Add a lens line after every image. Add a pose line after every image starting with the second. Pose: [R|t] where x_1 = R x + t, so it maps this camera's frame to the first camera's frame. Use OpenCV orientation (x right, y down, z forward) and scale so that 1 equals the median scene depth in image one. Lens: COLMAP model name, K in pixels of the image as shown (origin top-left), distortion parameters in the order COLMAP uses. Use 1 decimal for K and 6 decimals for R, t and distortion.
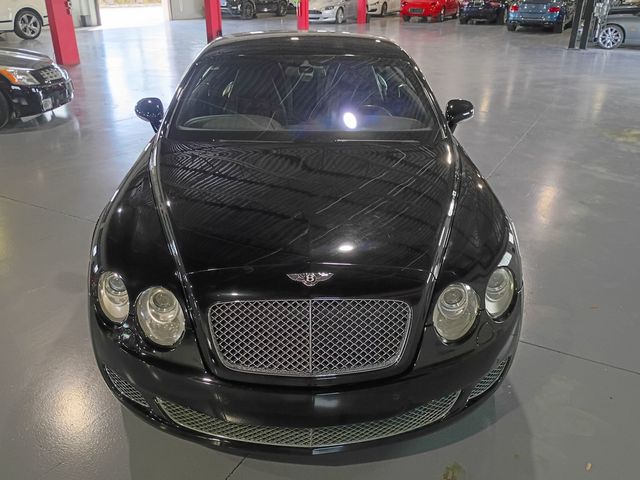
lens RADIAL K [[547.0, 0, 324.2], [0, 547.0, 237.2], [0, 0, 1]] dist [0.040148, -0.070786]
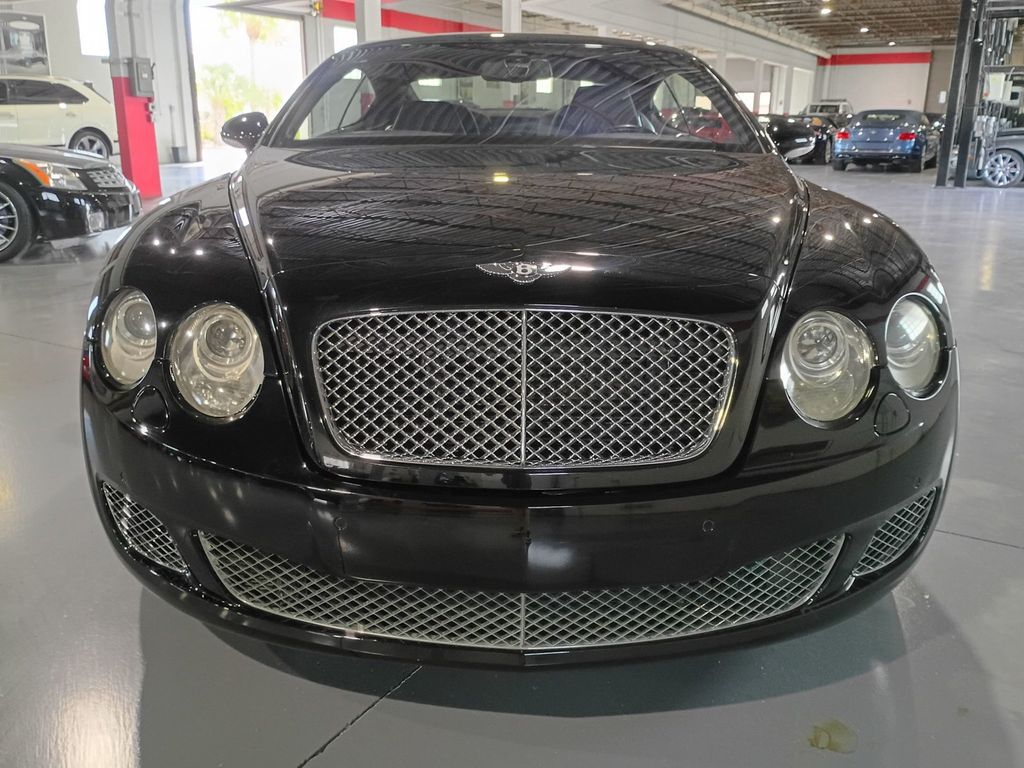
lens RADIAL K [[875.1, 0, 507.2], [0, 875.1, 378.1], [0, 0, 1]] dist [0.040148, -0.070786]
pose [[0.999217, 0.008371, -0.038658, -0.009611], [-0.014423, 0.987167, -0.159036, 0.274341], [0.036831, 0.159469, 0.986516, 0.235538]]
